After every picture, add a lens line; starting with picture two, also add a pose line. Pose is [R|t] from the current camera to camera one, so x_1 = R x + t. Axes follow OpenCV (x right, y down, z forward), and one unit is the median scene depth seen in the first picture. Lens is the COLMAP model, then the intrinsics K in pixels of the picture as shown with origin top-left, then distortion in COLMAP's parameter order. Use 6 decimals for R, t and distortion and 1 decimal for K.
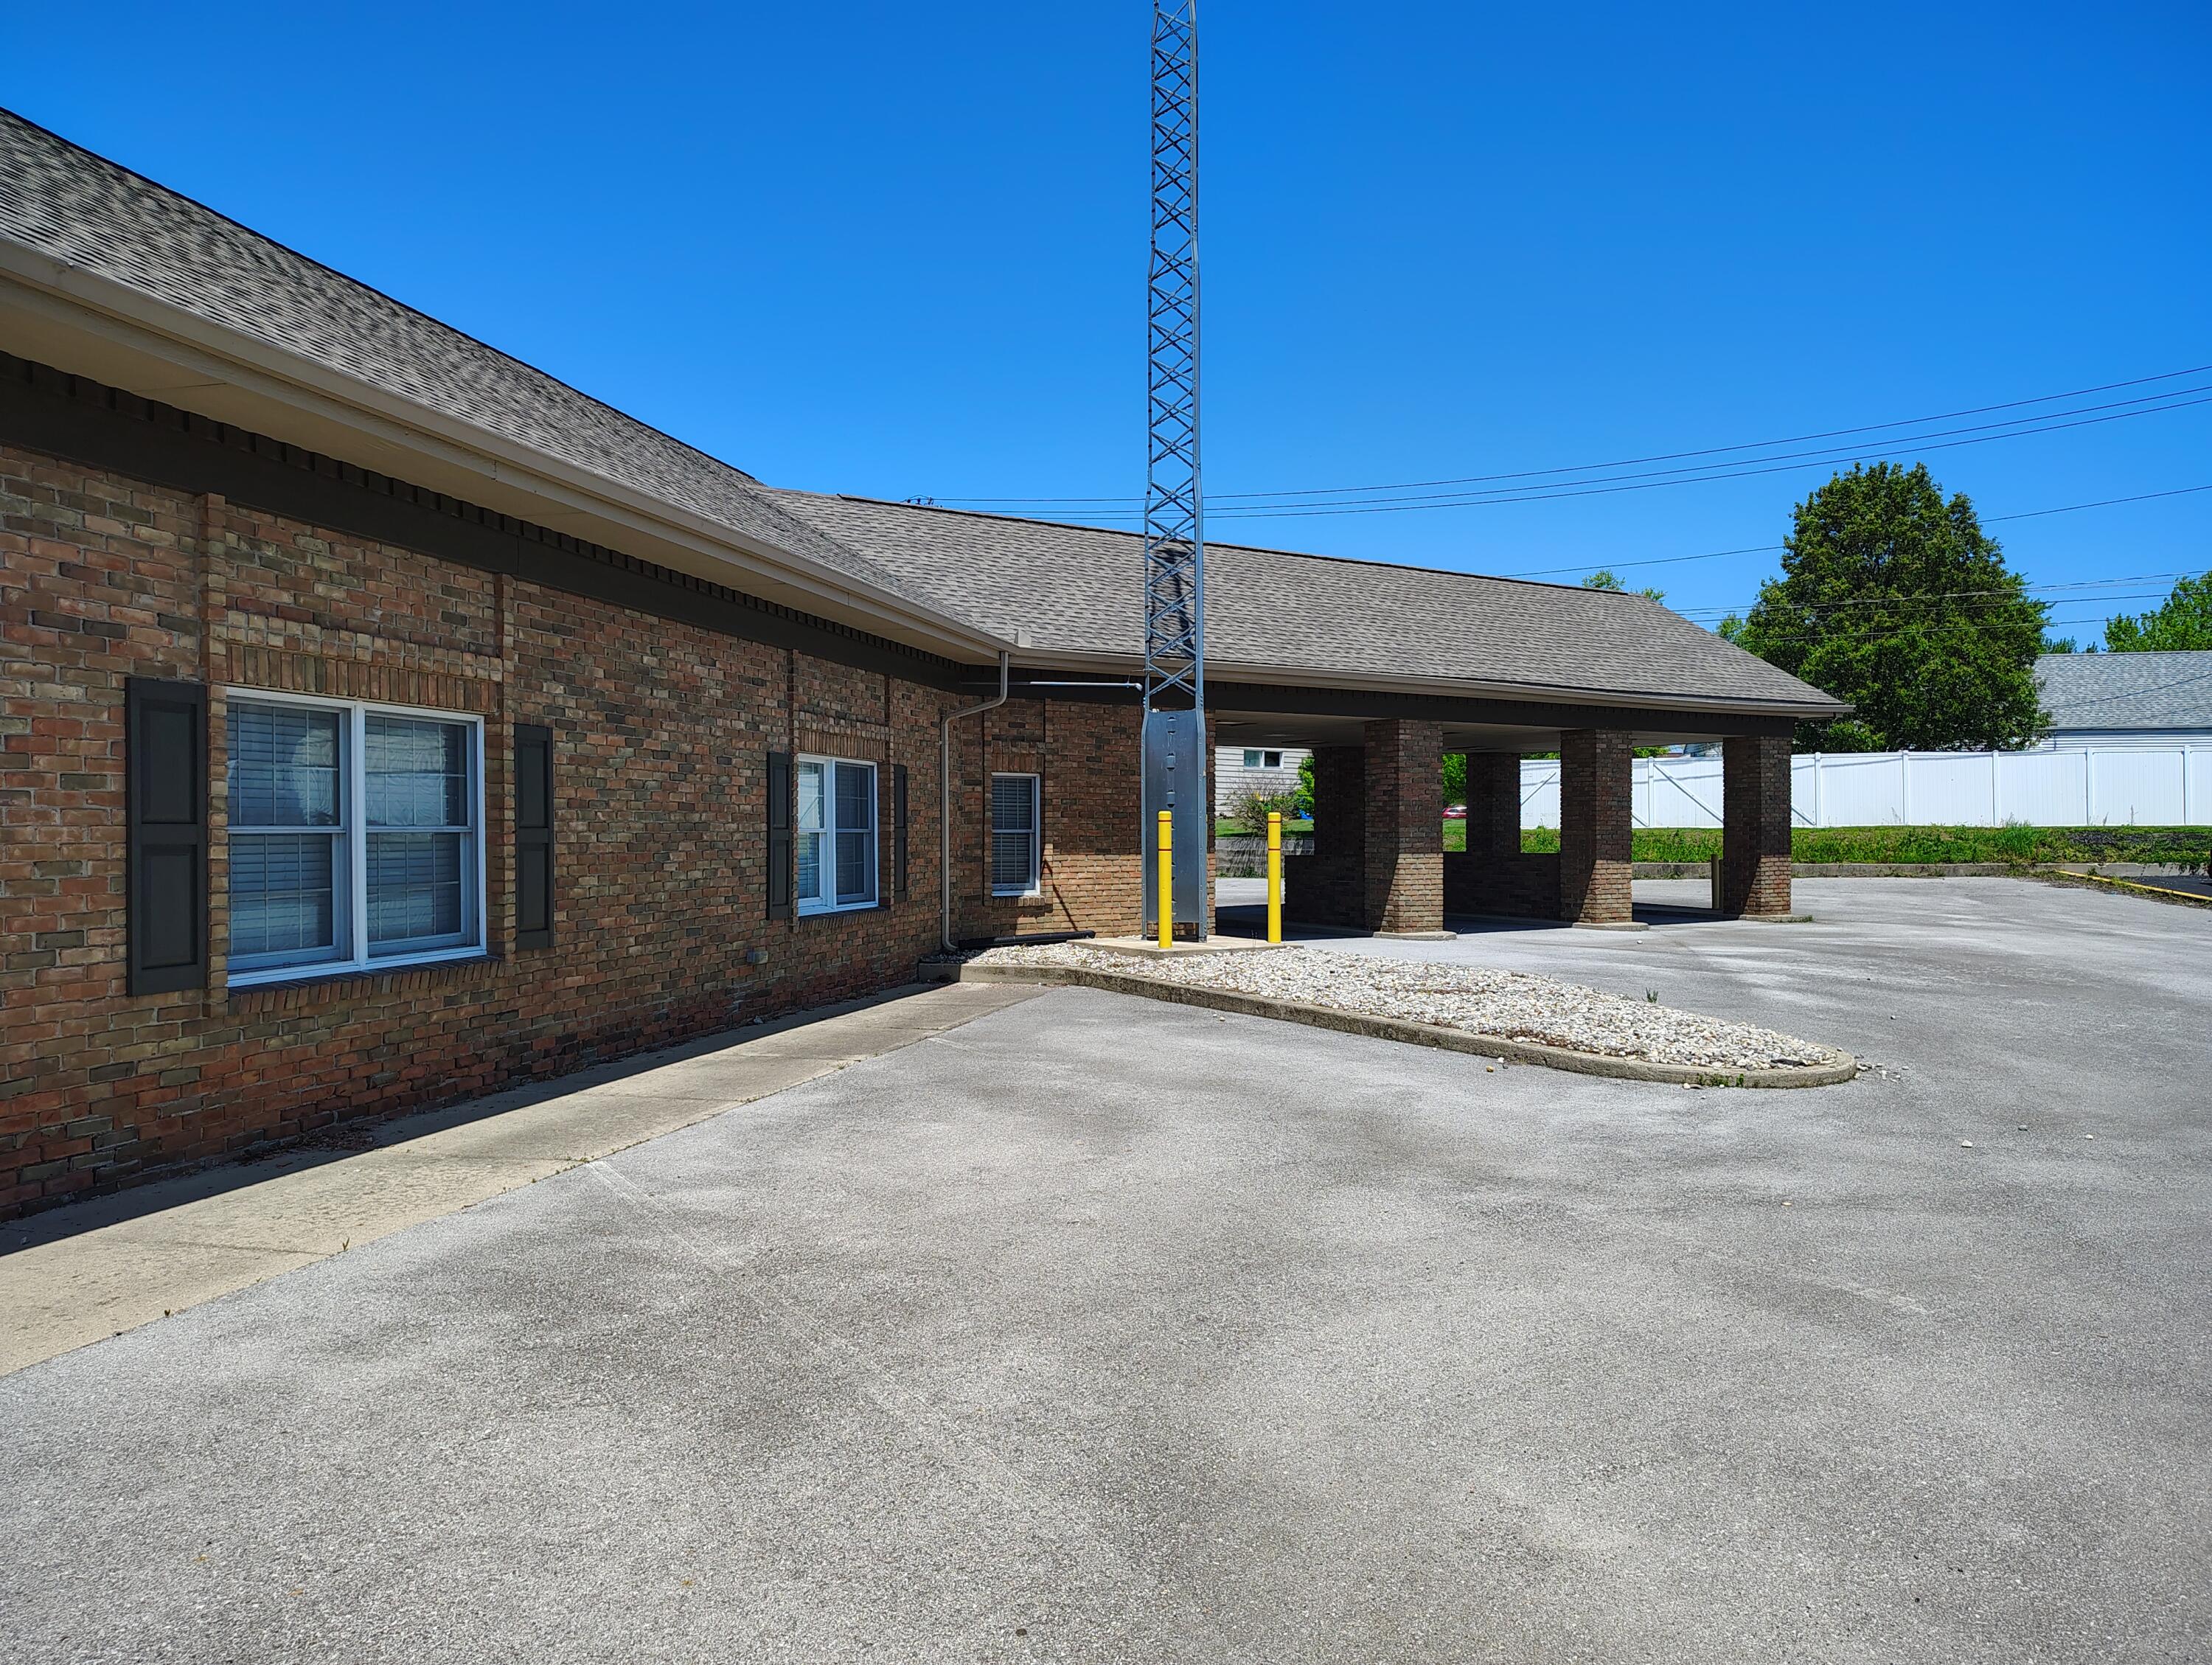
lens RADIAL K [[1569.3, 0, 1106.0], [0, 1569.3, 832.5], [0, 0, 1]] dist [0.059560, -0.003220]
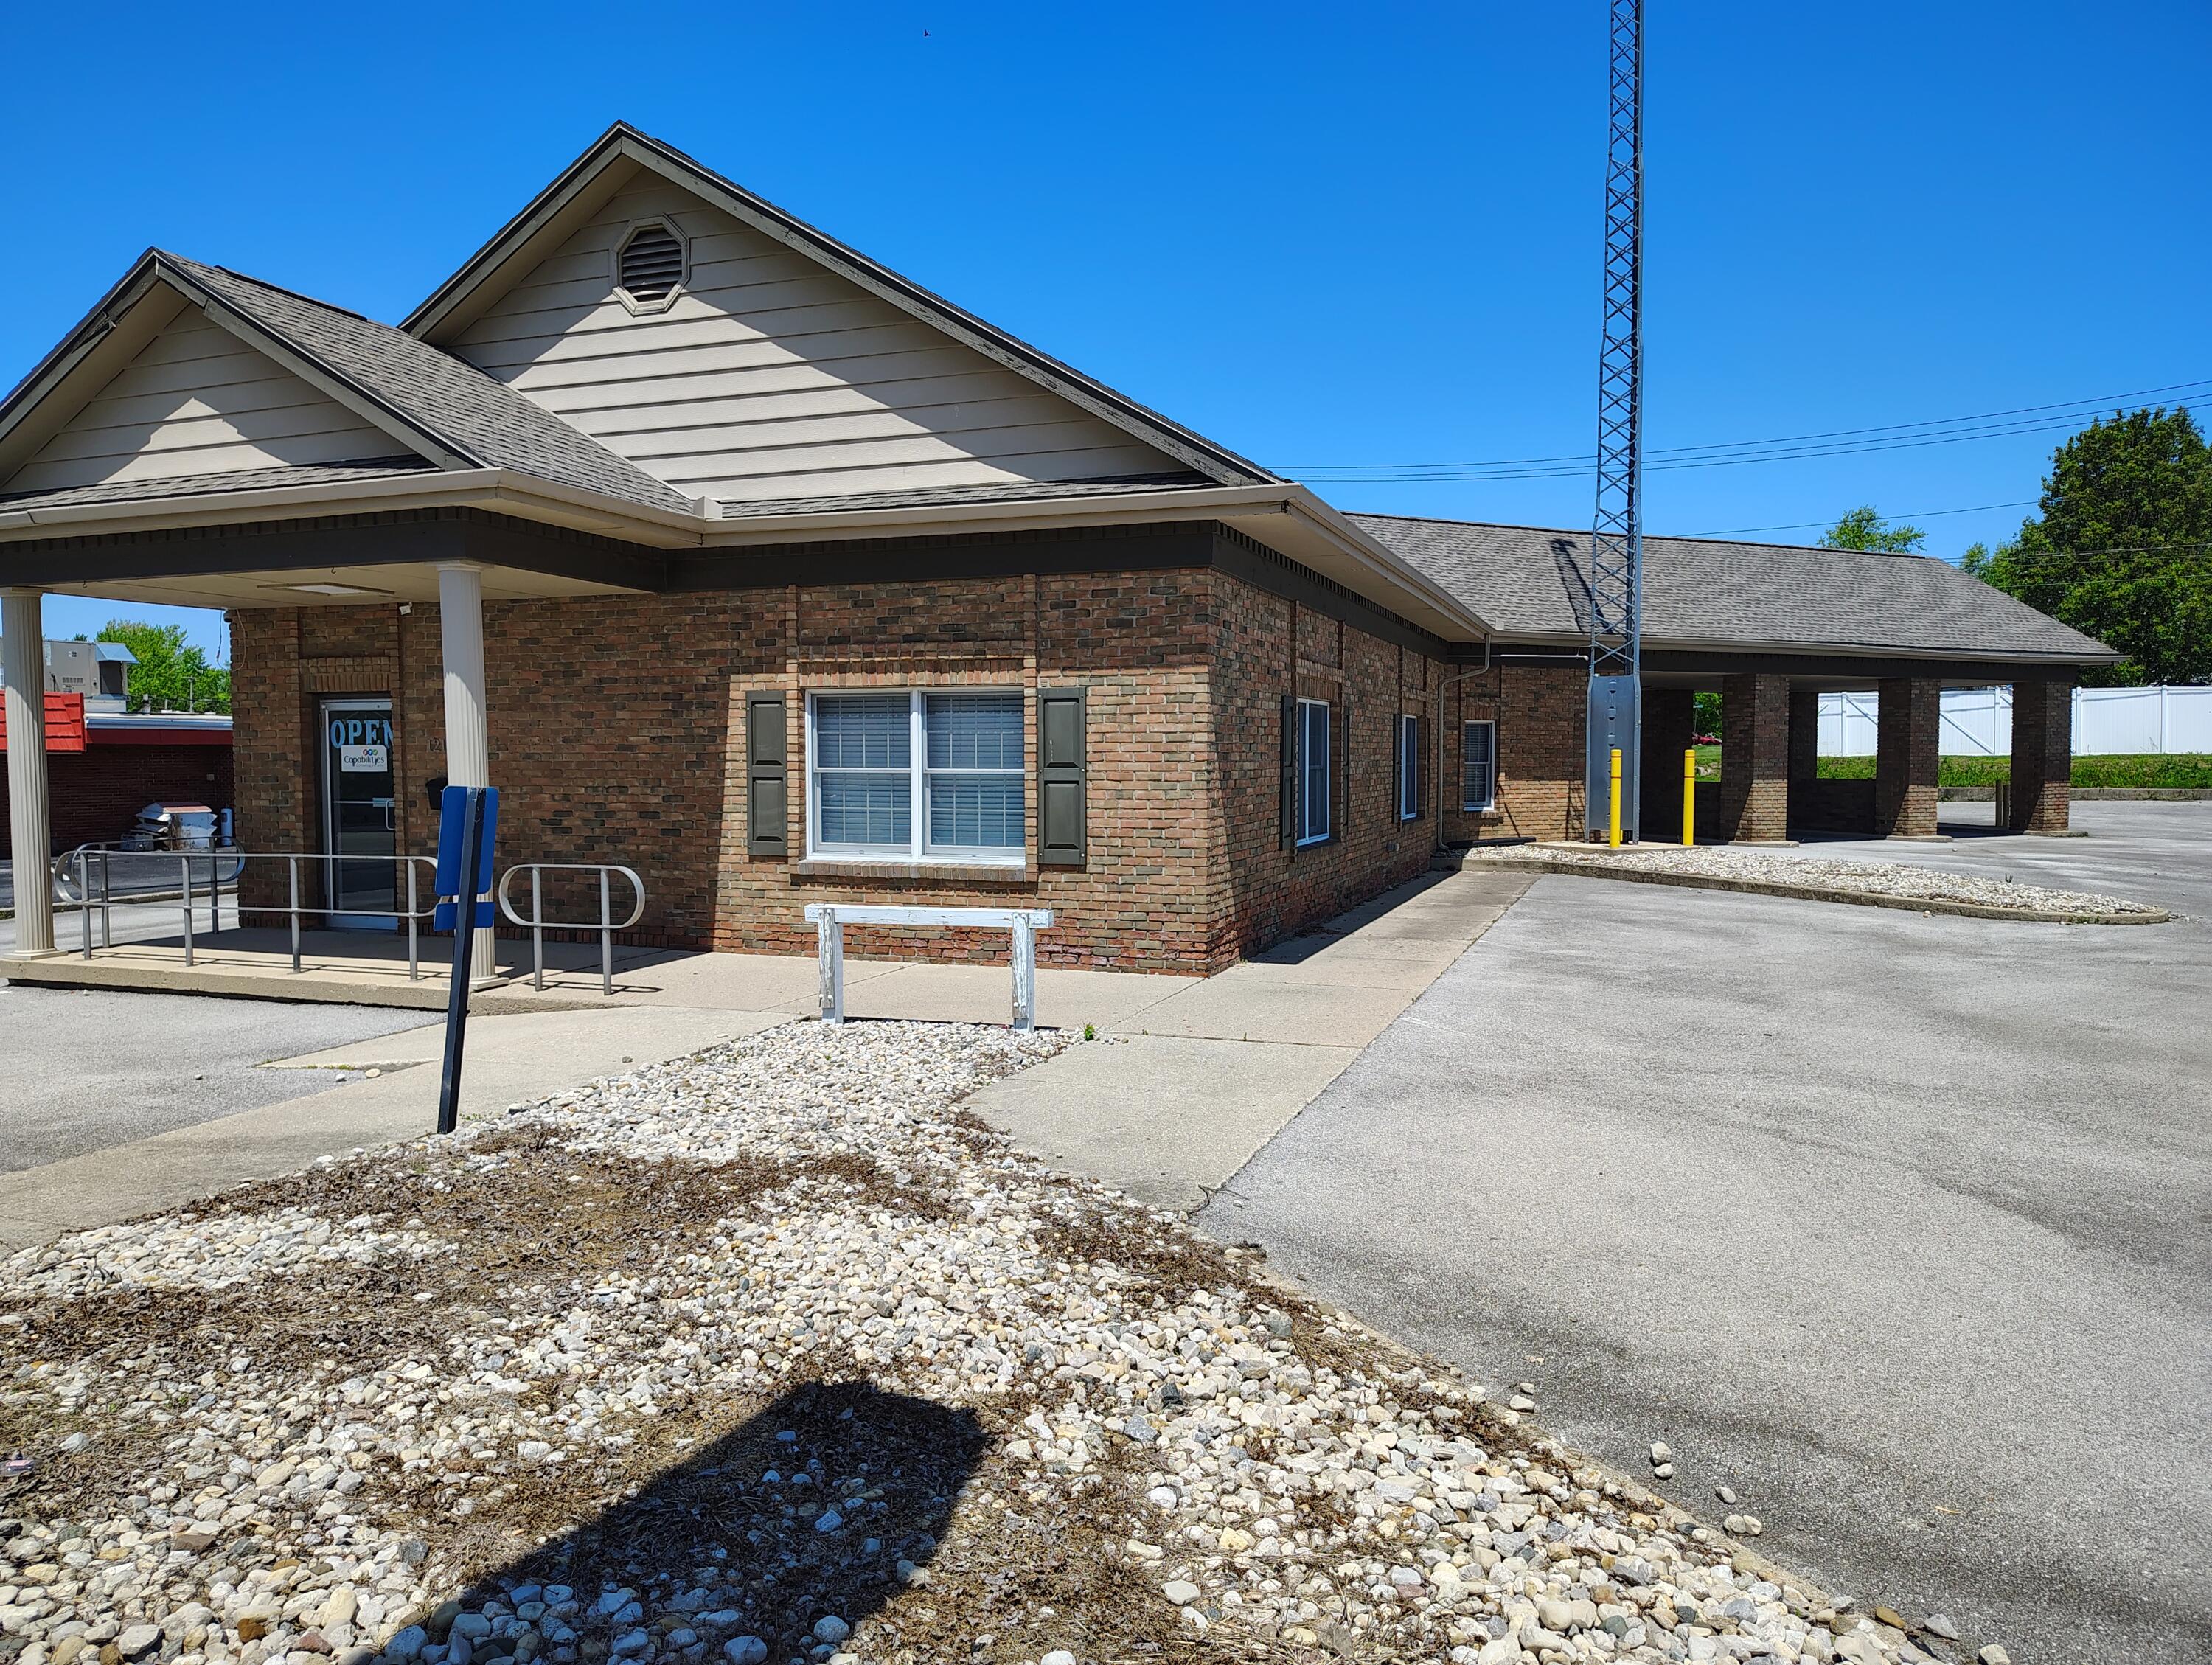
lens RADIAL K [[1494.9, 0, 1106.0], [0, 1494.9, 832.5], [0, 0, 1]] dist [0.001757, -0.001714]
pose [[0.990115, 0.006942, -0.140089, -0.145815], [0.000170, 0.998715, 0.050687, -0.004880], [0.140260, -0.050210, 0.988841, -0.244994]]
